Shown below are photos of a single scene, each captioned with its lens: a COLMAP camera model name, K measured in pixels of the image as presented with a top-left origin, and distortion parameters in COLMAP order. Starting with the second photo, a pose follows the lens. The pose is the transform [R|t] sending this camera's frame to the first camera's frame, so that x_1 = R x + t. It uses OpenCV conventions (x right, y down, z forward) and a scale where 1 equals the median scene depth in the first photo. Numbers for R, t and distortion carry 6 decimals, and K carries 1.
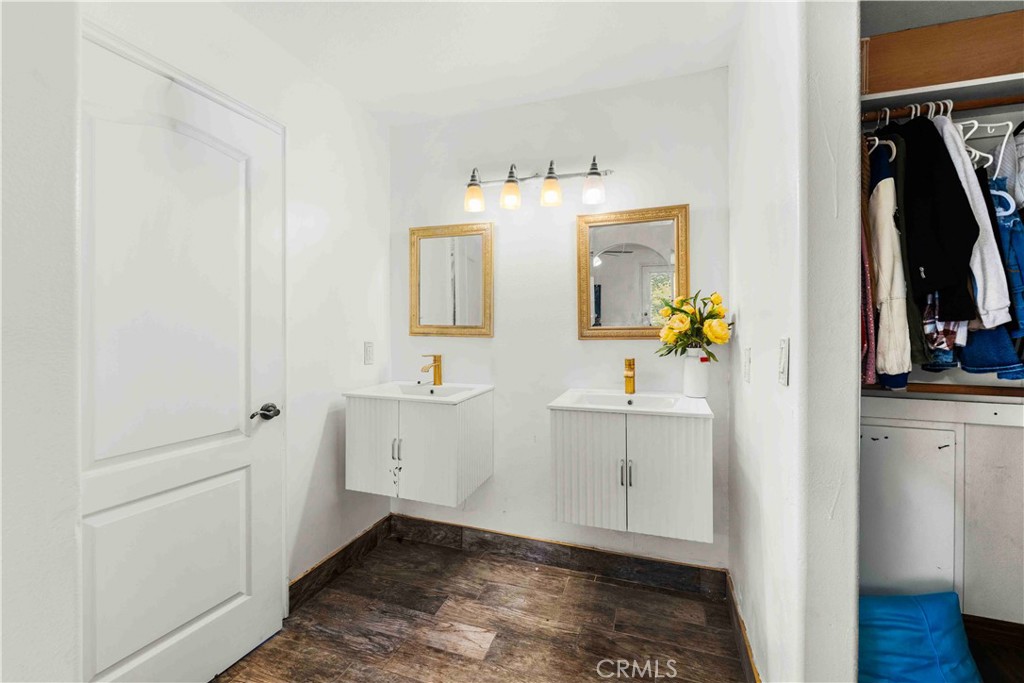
lens RADIAL K [[424.7, 0, 511.1], [0, 424.7, 337.1], [0, 0, 1]] dist [-0.000377, -0.001155]
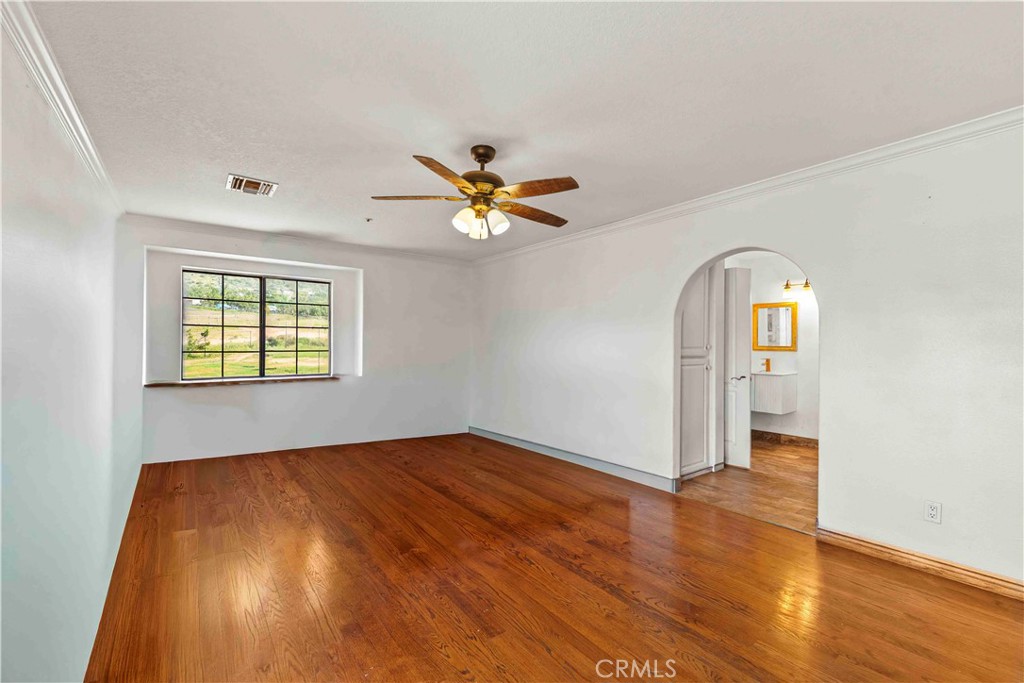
lens RADIAL K [[424.7, 0, 513.6], [0, 424.7, 347.6], [0, 0, 1]] dist [-0.000377, -0.001155]
pose [[0.833326, 0.003951, -0.552768, -0.048166], [-0.007895, 0.999958, -0.004756, 0.001640], [0.552726, 0.008327, 0.833321, -1.738429]]
